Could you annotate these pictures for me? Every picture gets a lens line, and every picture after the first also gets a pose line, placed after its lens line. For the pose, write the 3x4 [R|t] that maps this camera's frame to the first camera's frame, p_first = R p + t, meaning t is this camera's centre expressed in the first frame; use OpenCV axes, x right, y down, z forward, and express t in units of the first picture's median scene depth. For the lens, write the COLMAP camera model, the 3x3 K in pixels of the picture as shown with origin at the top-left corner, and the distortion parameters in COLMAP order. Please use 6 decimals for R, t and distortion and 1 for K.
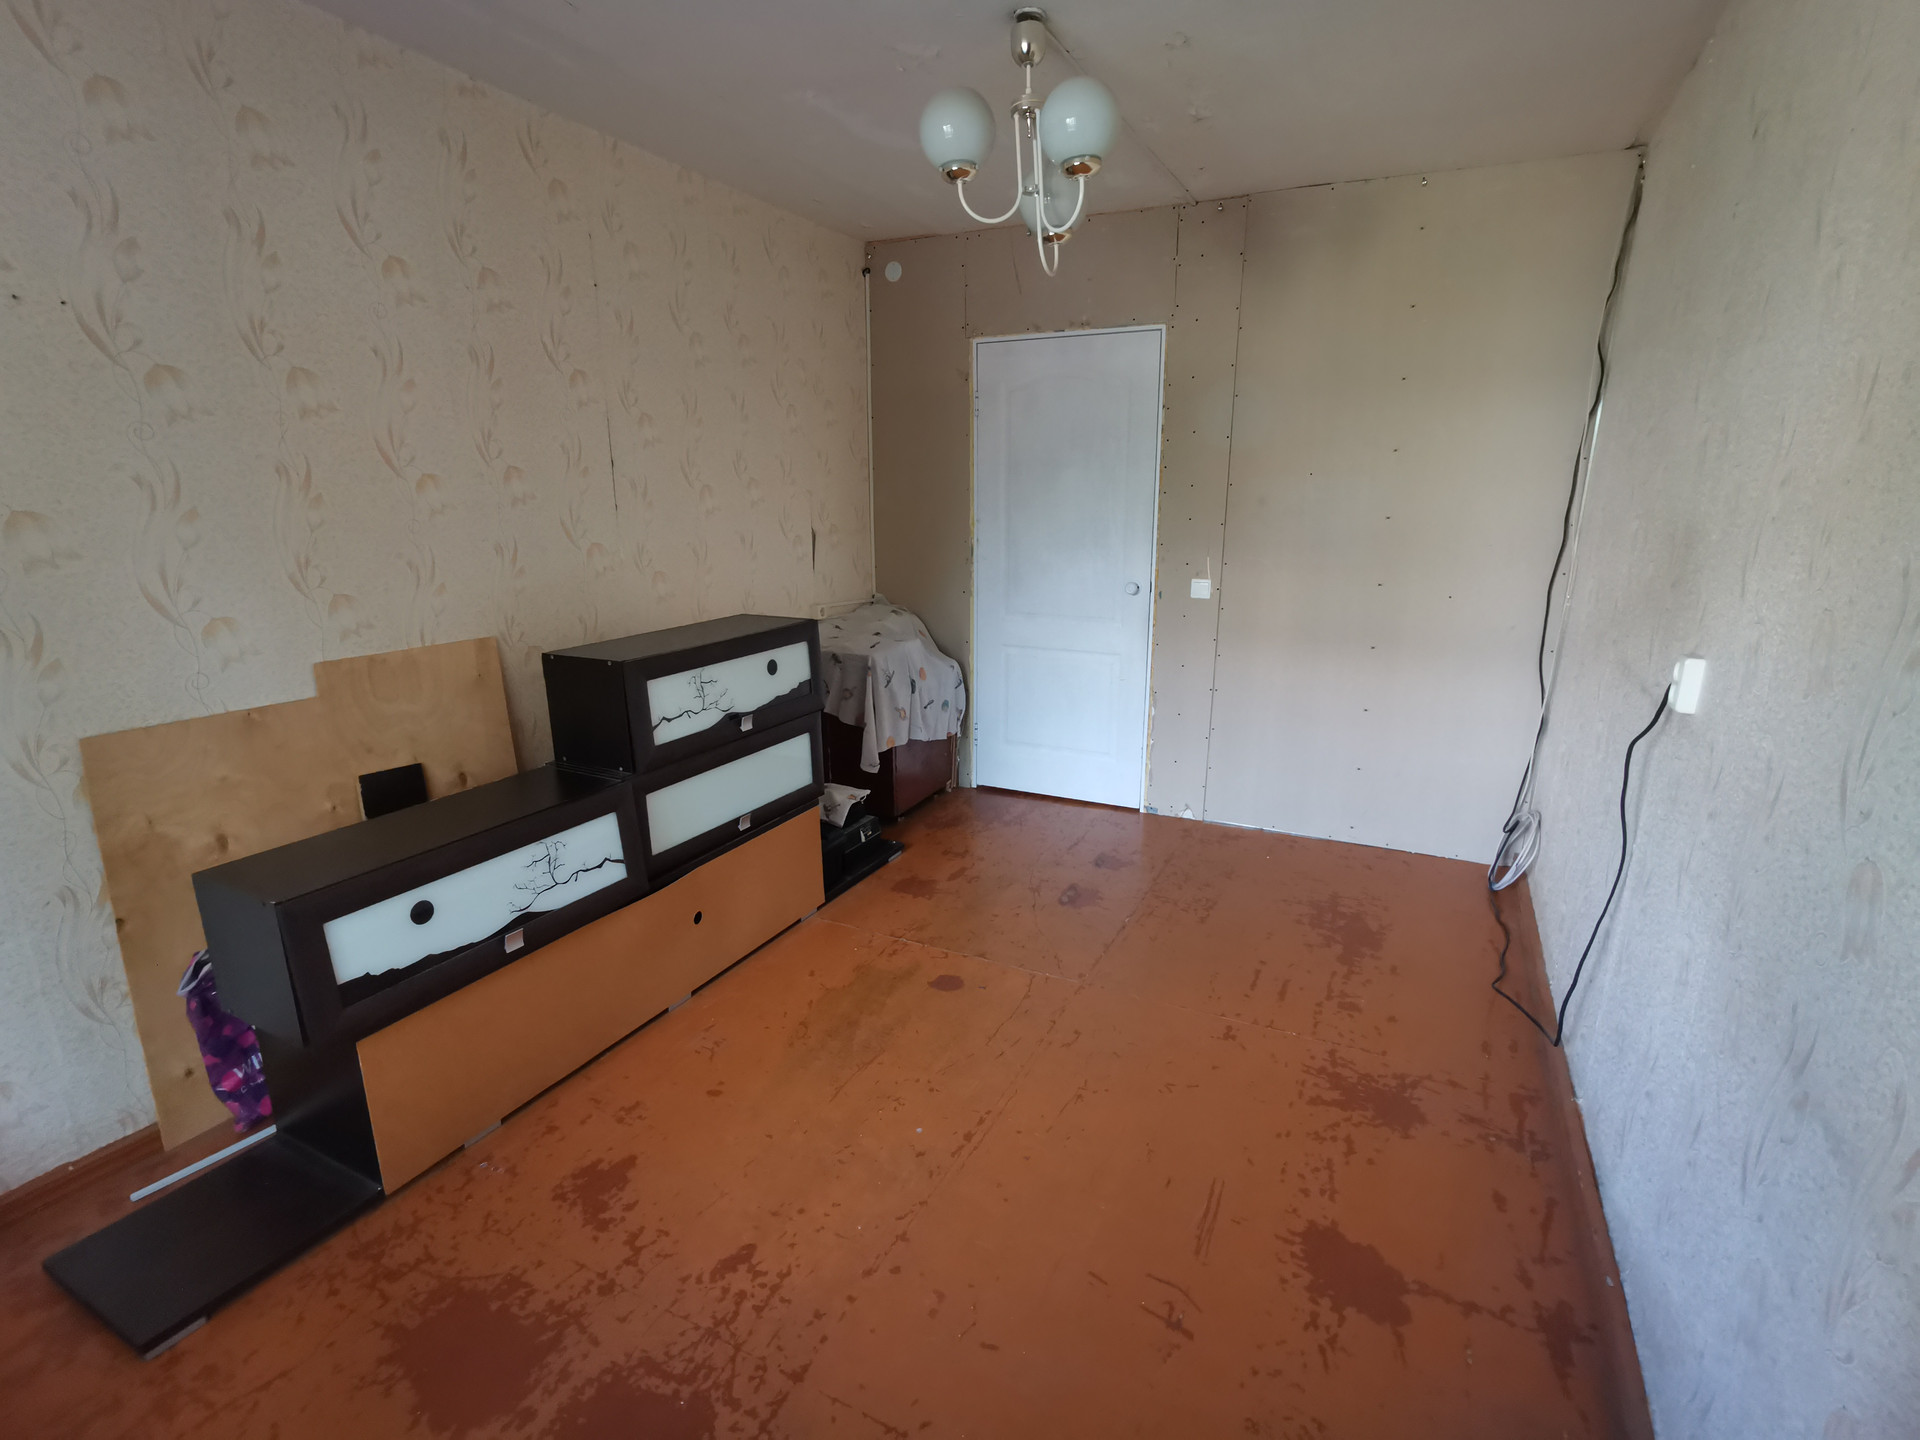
lens RADIAL K [[920.9, 0, 963.6], [0, 920.9, 725.0], [0, 0, 1]] dist [0.000677, 0.000277]
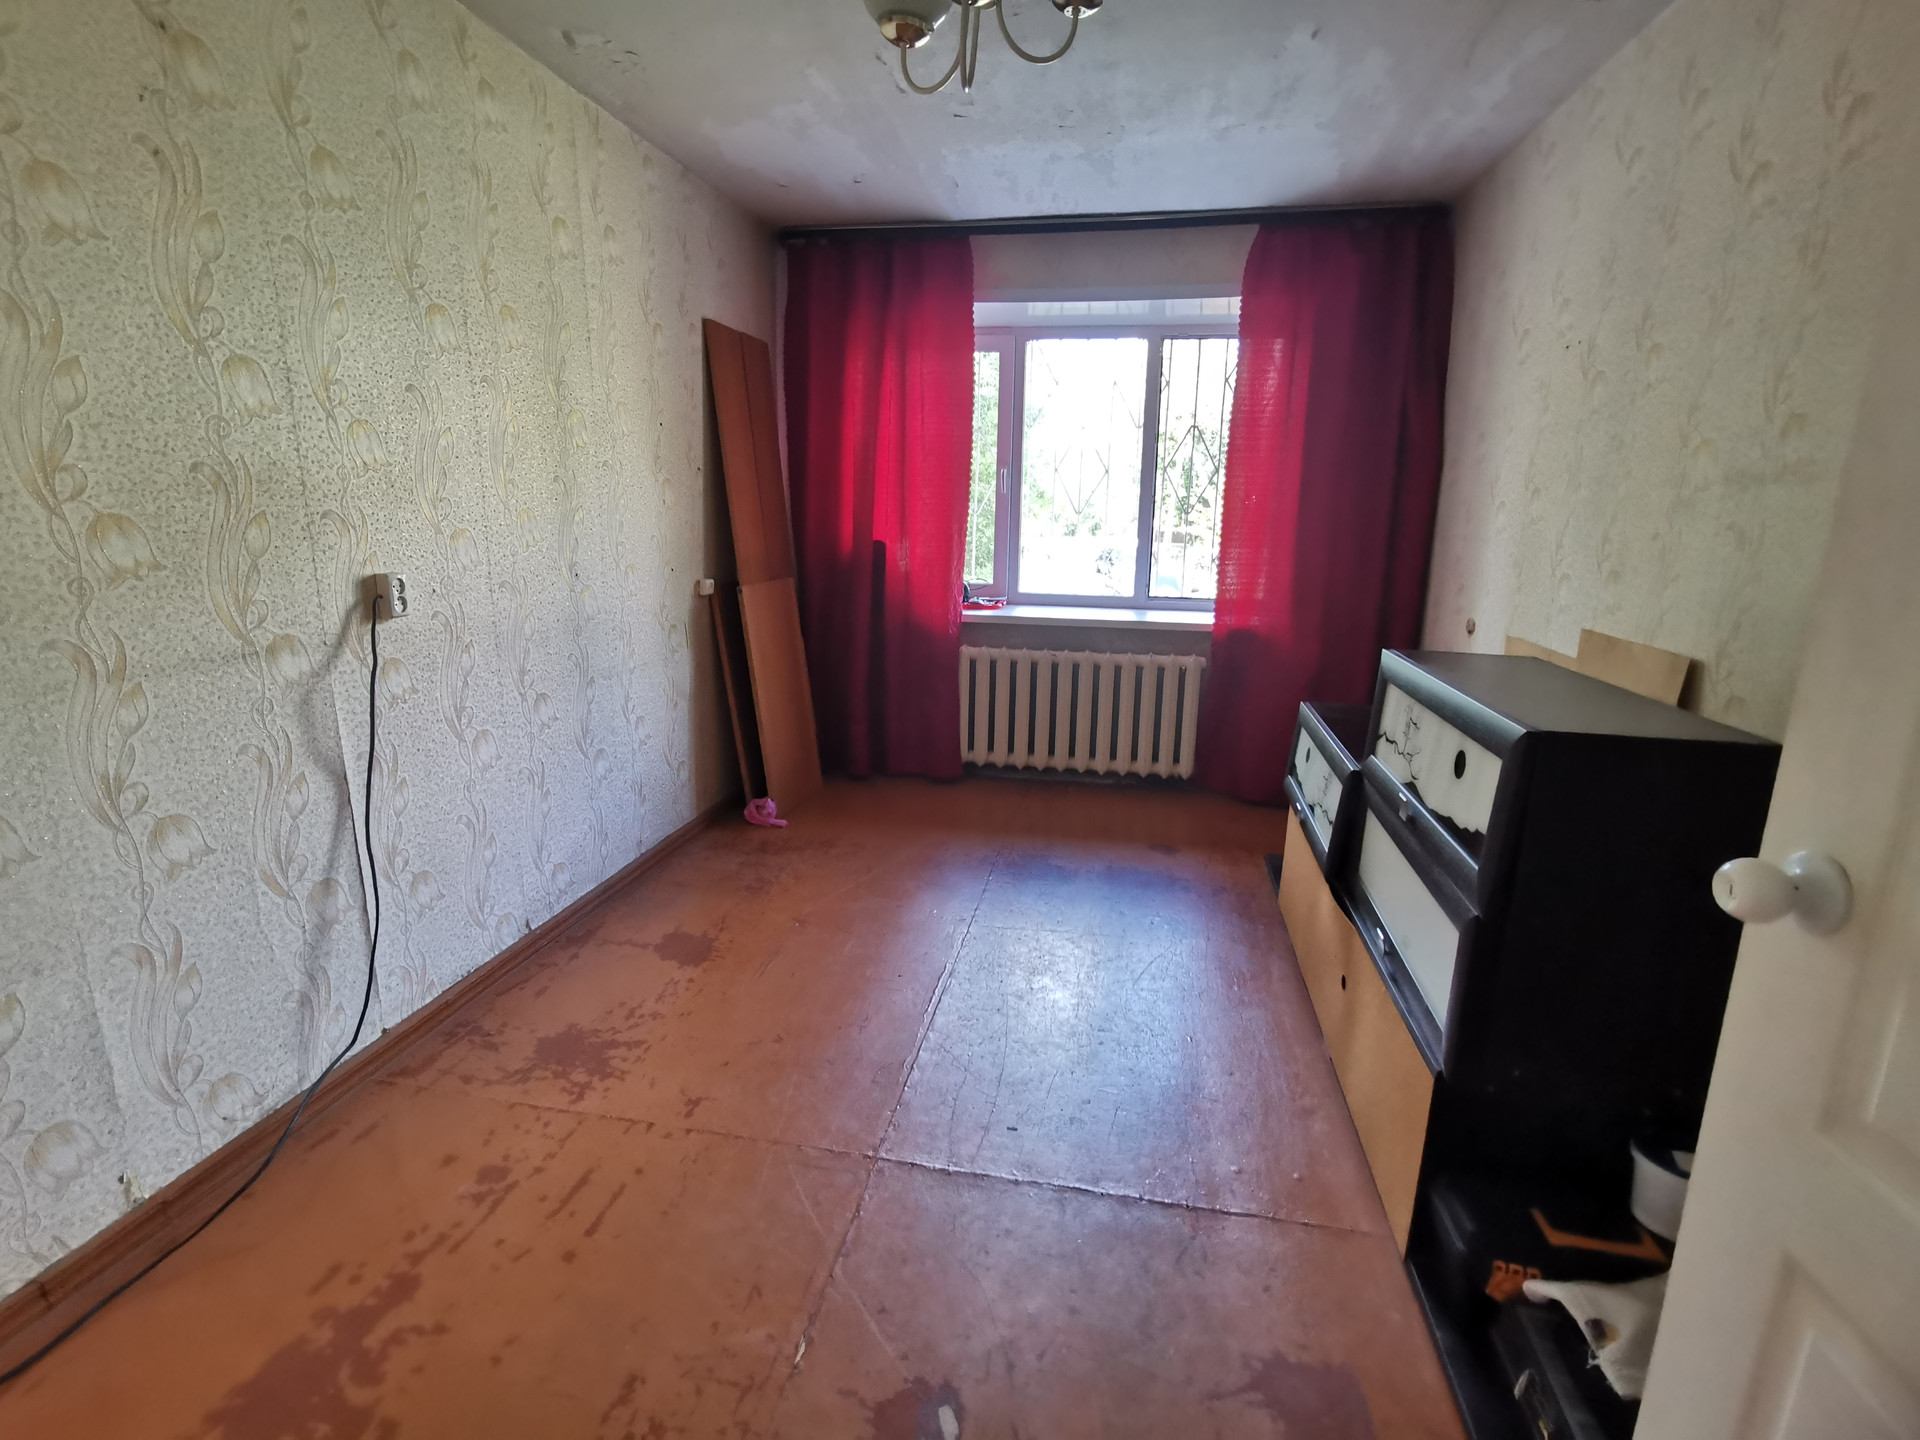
lens RADIAL K [[920.9, 0, 959.8], [0, 920.9, 719.1], [0, 0, 1]] dist [0.000677, 0.000277]
pose [[-0.960475, 0.045986, -0.274543, 0.289759], [-0.085423, 0.889983, 0.447921, -0.382424], [0.264937, 0.453669, -0.850878, 1.725053]]
